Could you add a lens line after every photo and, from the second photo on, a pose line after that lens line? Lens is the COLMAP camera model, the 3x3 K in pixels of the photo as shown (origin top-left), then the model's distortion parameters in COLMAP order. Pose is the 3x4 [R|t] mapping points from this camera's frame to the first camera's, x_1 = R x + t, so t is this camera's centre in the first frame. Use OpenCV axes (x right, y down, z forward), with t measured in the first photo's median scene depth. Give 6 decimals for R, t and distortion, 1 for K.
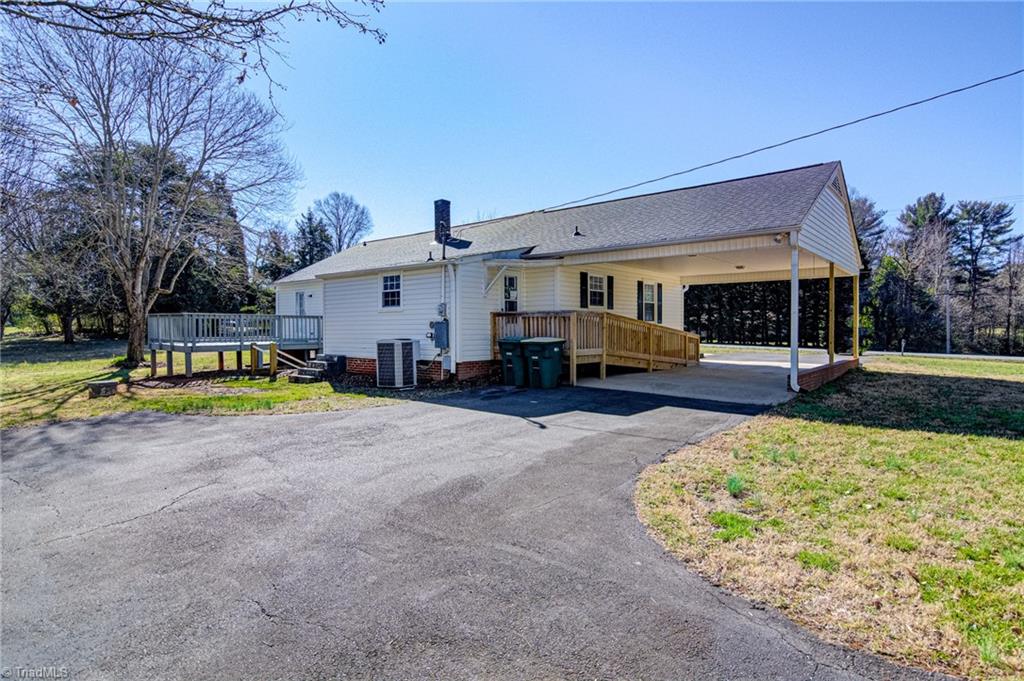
lens RADIAL K [[540.6, 0, 512.0], [0, 540.6, 340.5], [0, 0, 1]] dist [0.002394, -0.015134]
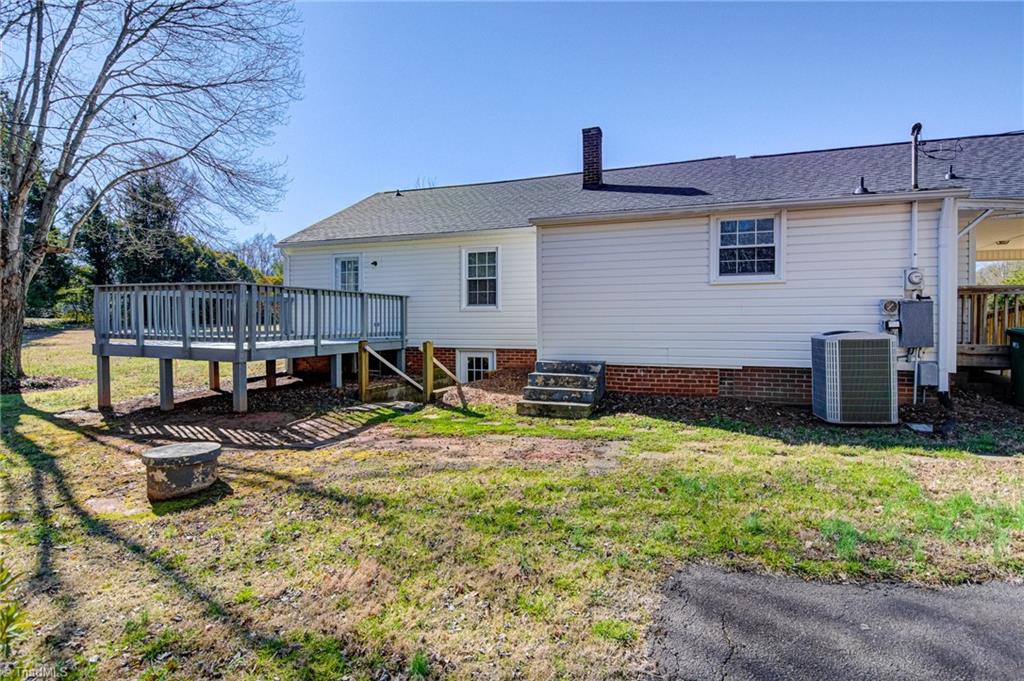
lens RADIAL K [[540.6, 0, 512.0], [0, 540.6, 340.5], [0, 0, 1]] dist [0.002394, -0.015134]
pose [[0.945628, -0.011118, 0.325060, -0.559751], [0.006610, 0.999866, 0.014968, -0.003450], [-0.325183, -0.012006, 0.945575, 0.476625]]
